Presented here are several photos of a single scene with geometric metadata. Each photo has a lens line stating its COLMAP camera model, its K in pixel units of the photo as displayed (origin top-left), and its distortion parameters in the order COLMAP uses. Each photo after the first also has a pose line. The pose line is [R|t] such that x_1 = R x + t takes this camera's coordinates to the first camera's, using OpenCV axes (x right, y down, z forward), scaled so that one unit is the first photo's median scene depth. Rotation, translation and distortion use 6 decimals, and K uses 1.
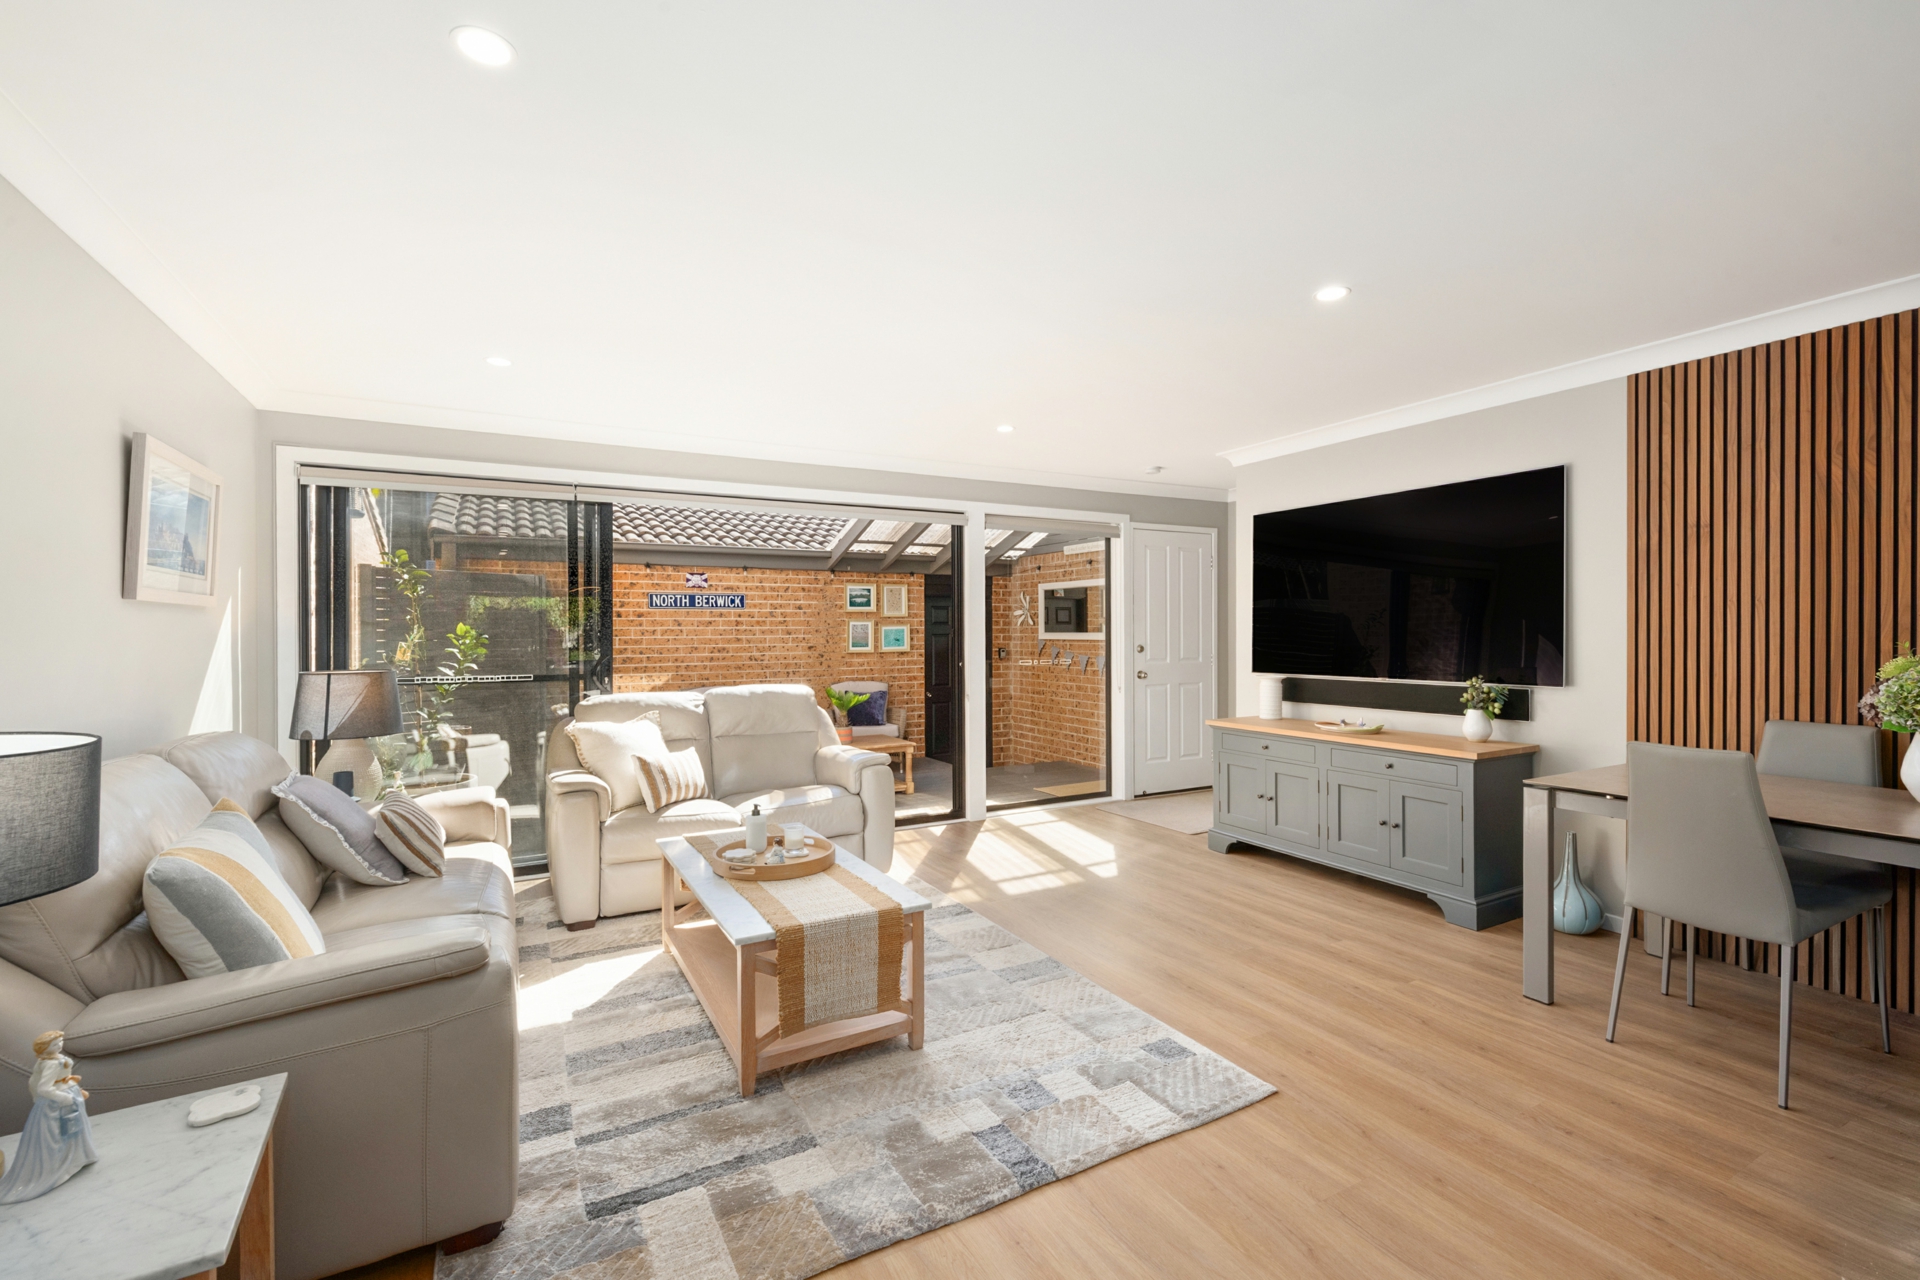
lens RADIAL K [[820.4, 0, 942.7], [0, 820.4, 636.2], [0, 0, 1]] dist [-0.007830, 0.001019]
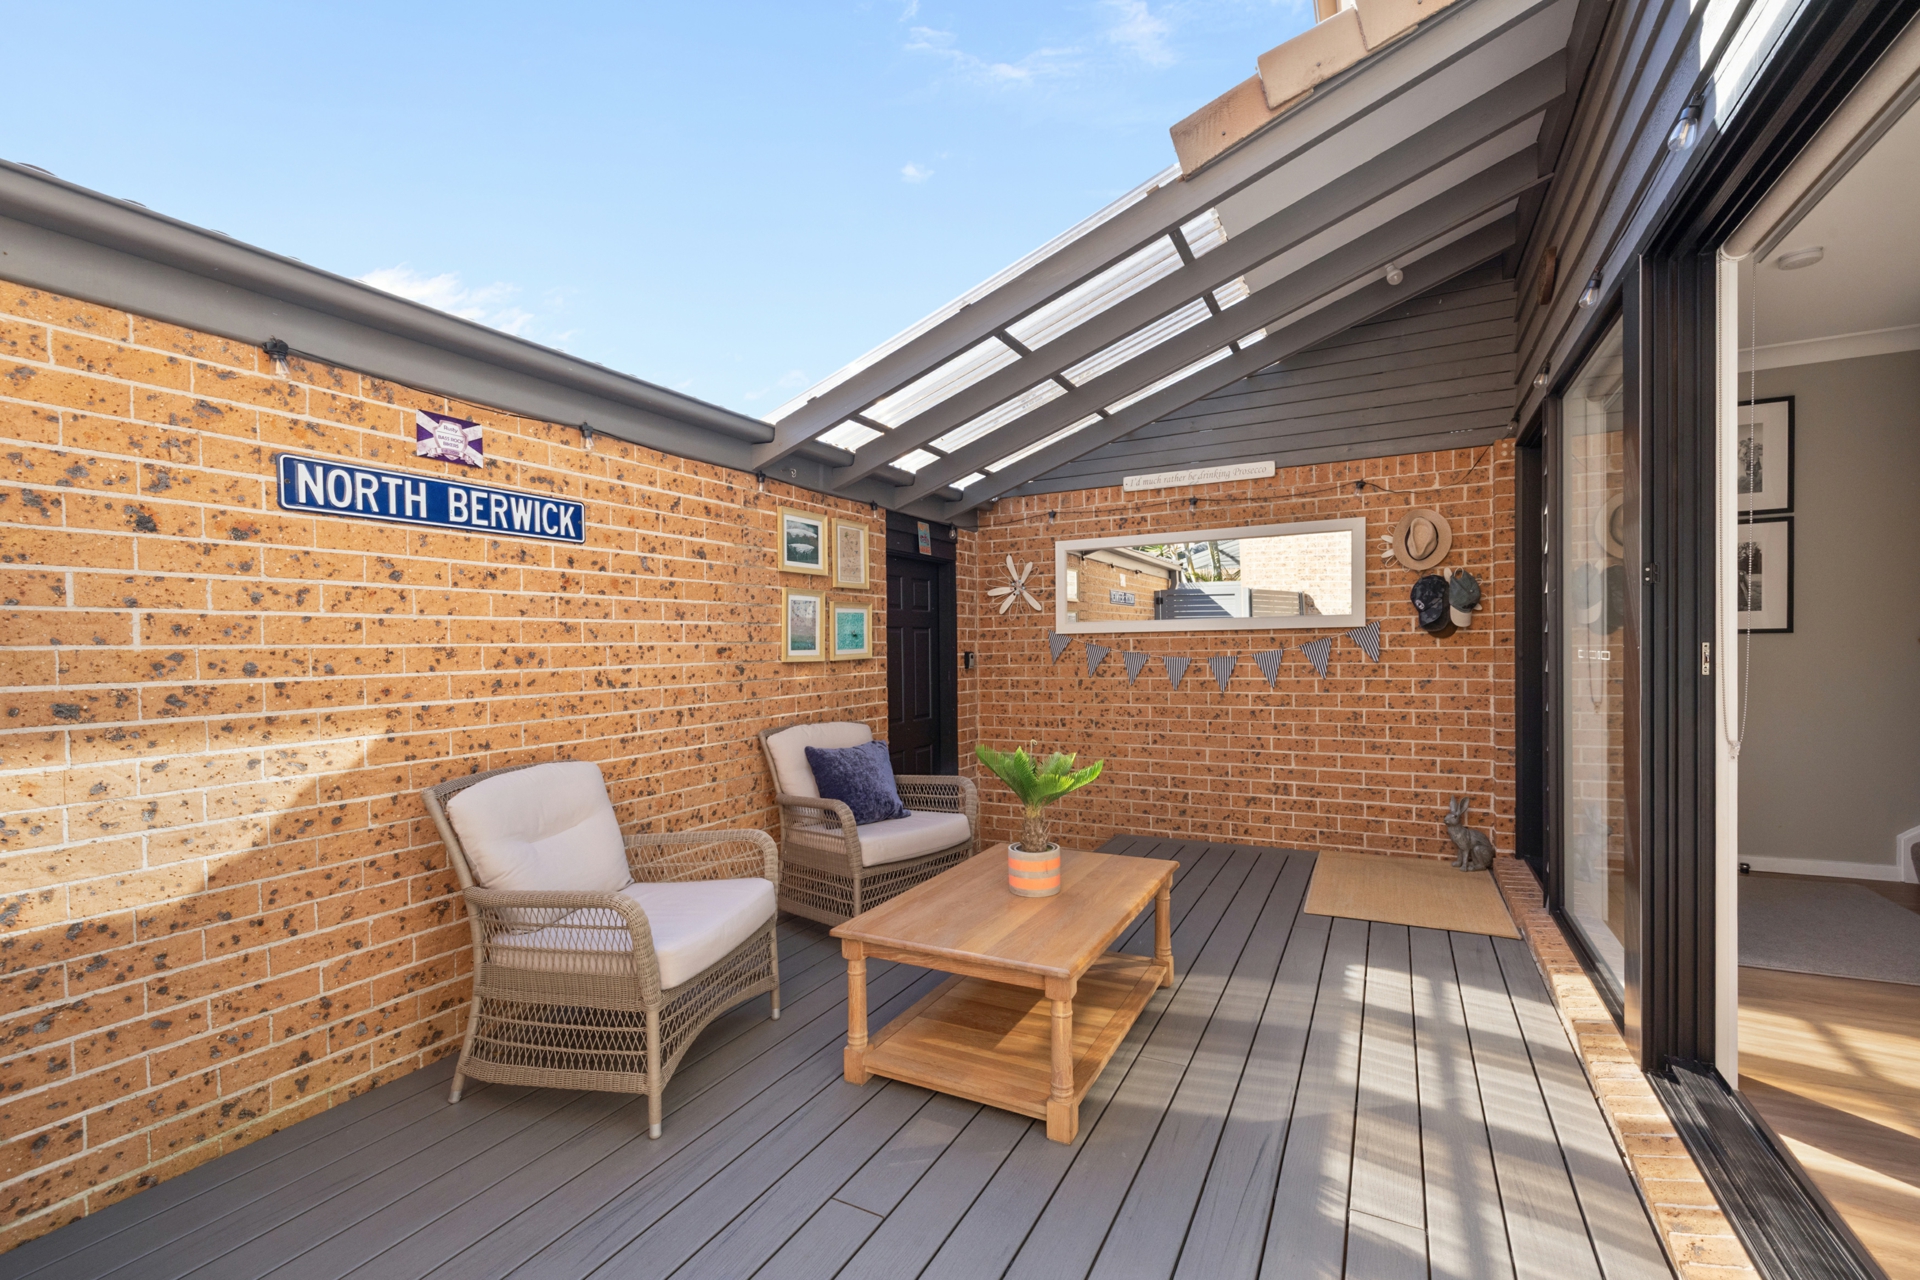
lens RADIAL K [[820.4, 0, 969.5], [0, 820.4, 659.5], [0, 0, 1]] dist [-0.007830, 0.001019]
pose [[0.829408, -0.019871, 0.558290, -0.313430], [0.017914, 0.999799, 0.008973, 0.018152], [-0.558356, 0.002558, 0.829598, 0.626615]]
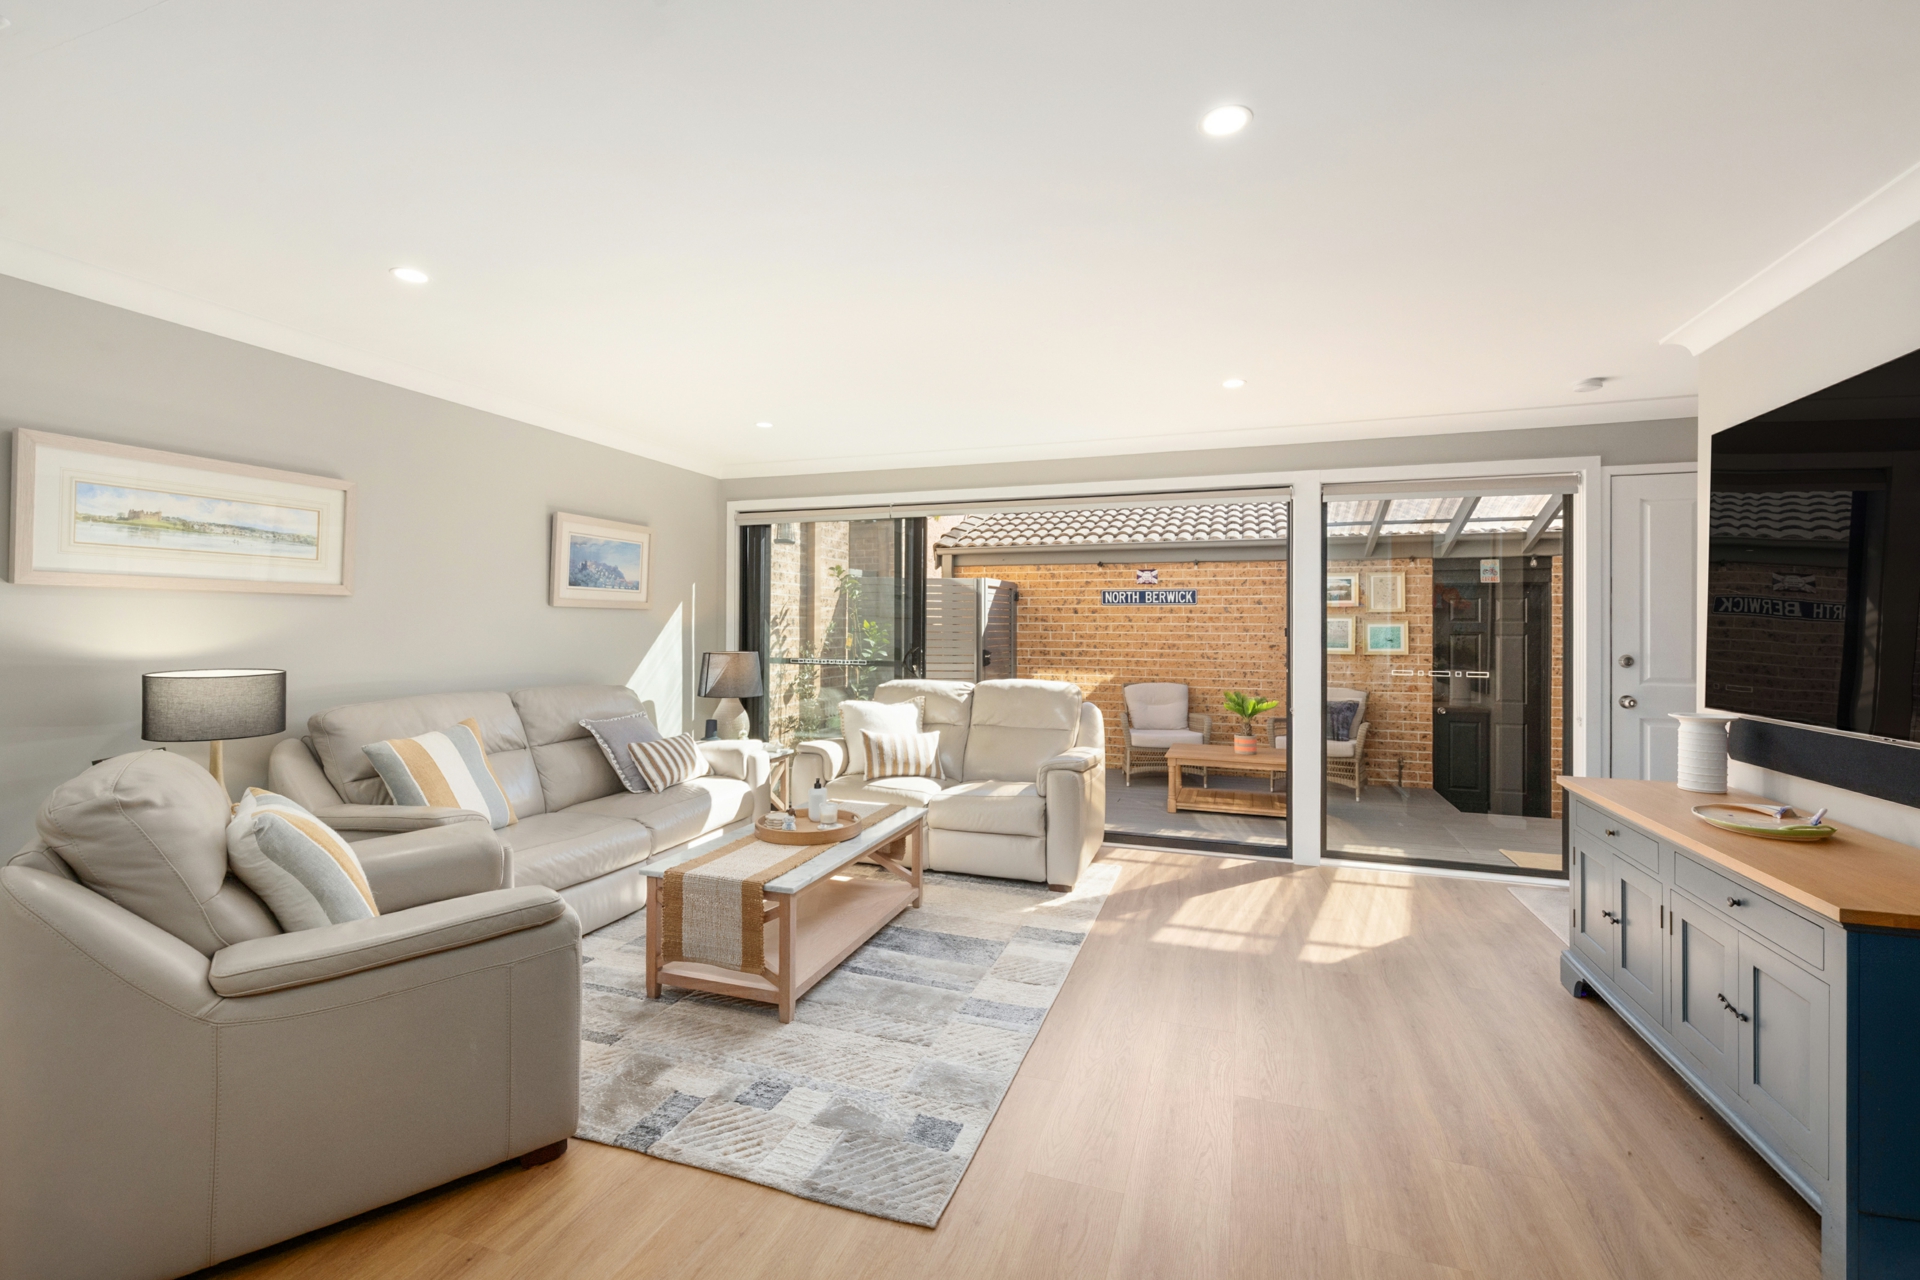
lens RADIAL K [[820.4, 0, 966.0], [0, 820.4, 627.7], [0, 0, 1]] dist [-0.007830, 0.001019]
pose [[0.678455, 0.009649, -0.734579, 0.295992], [-0.013217, 0.999912, 0.000927, -0.003443], [0.734523, 0.009080, 0.678523, 0.147464]]
